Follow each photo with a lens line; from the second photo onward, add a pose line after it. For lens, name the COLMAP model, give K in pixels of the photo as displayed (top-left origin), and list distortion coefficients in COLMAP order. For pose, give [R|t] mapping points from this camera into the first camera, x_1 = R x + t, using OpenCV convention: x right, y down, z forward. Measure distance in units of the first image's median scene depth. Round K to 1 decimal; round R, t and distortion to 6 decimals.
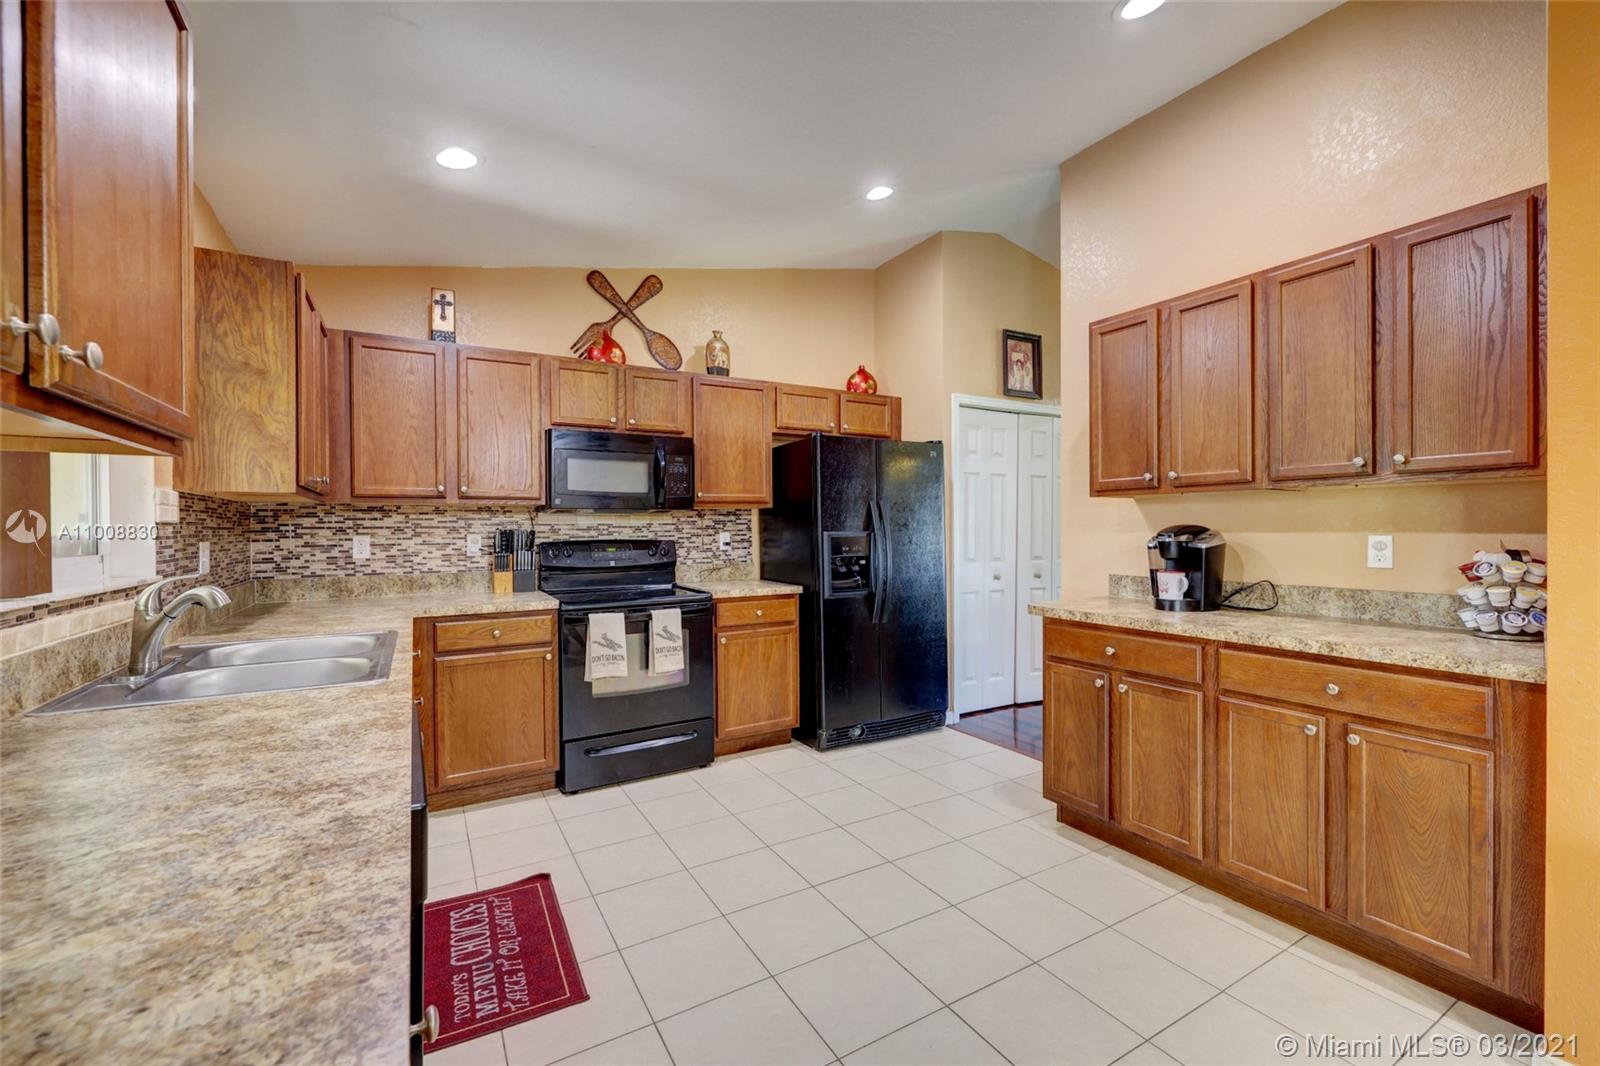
lens RADIAL K [[665.4, 0, 802.9], [0, 665.4, 532.0], [0, 0, 1]] dist [-0.001426, -0.000346]
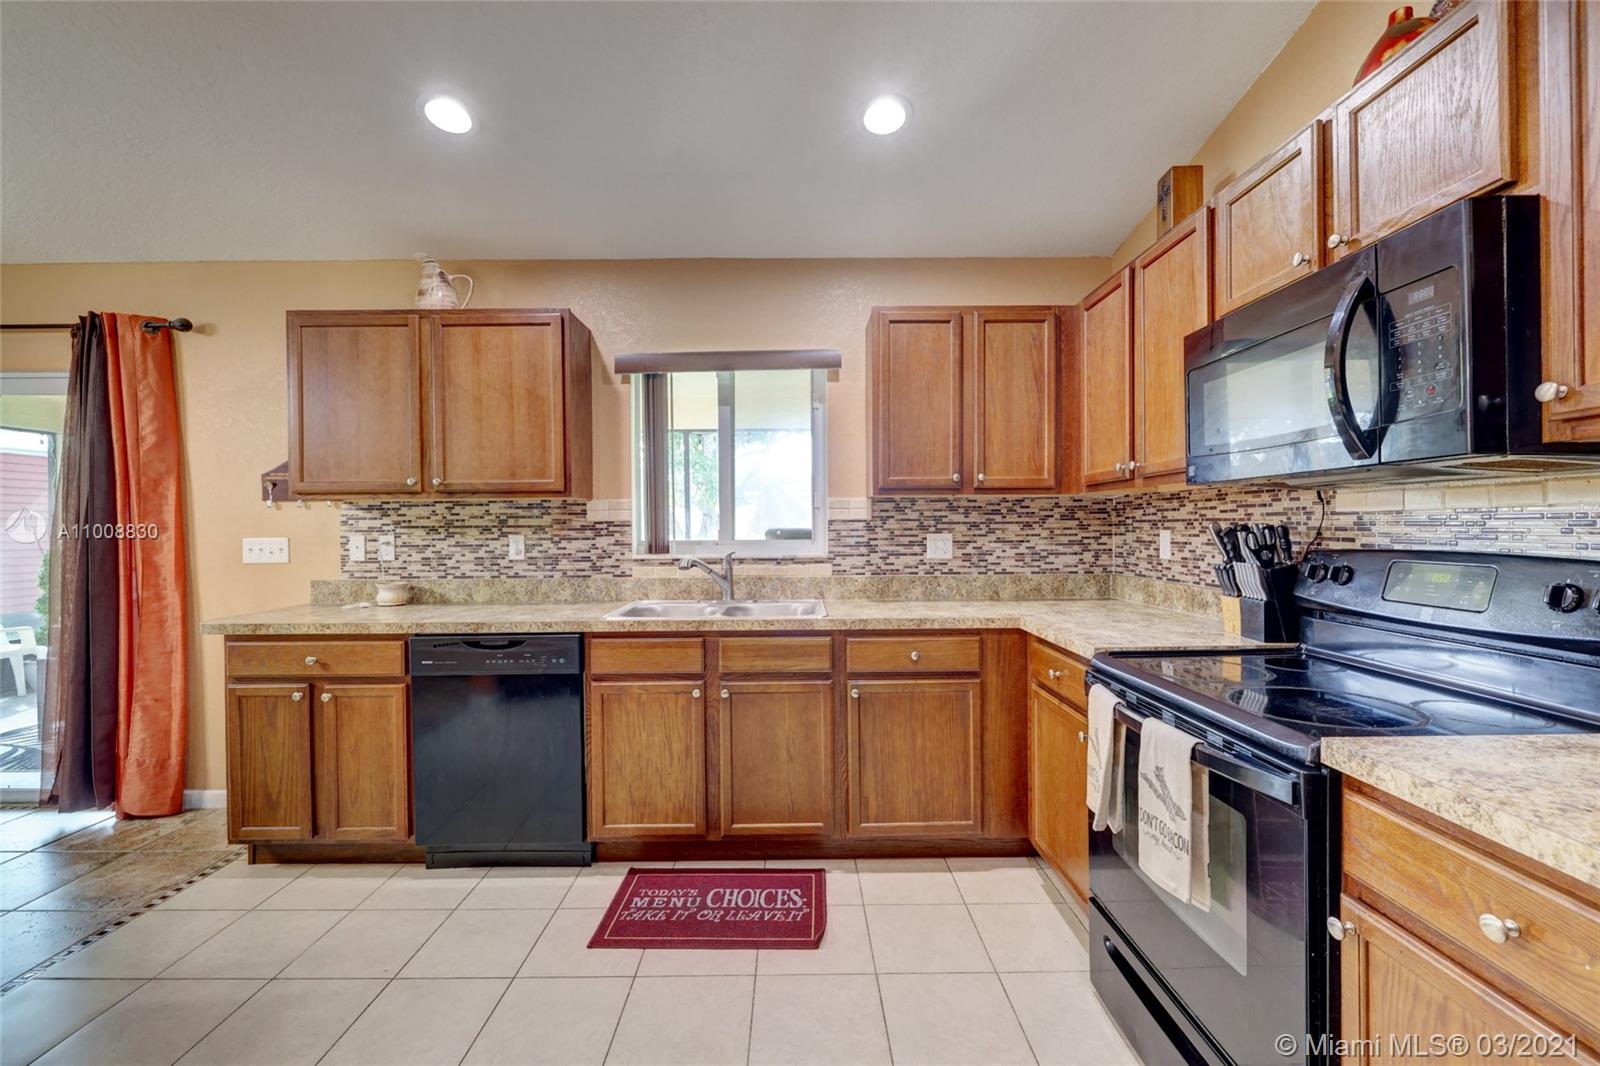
lens RADIAL K [[660.7, 0, 803.5], [0, 660.7, 532.7], [0, 0, 1]] dist [-0.002622, -0.000197]
pose [[-0.501137, 0.017732, -0.865187, 0.240771], [0.004378, 0.999829, 0.017956, -0.008030], [0.865357, 0.005210, -0.501129, 1.013099]]
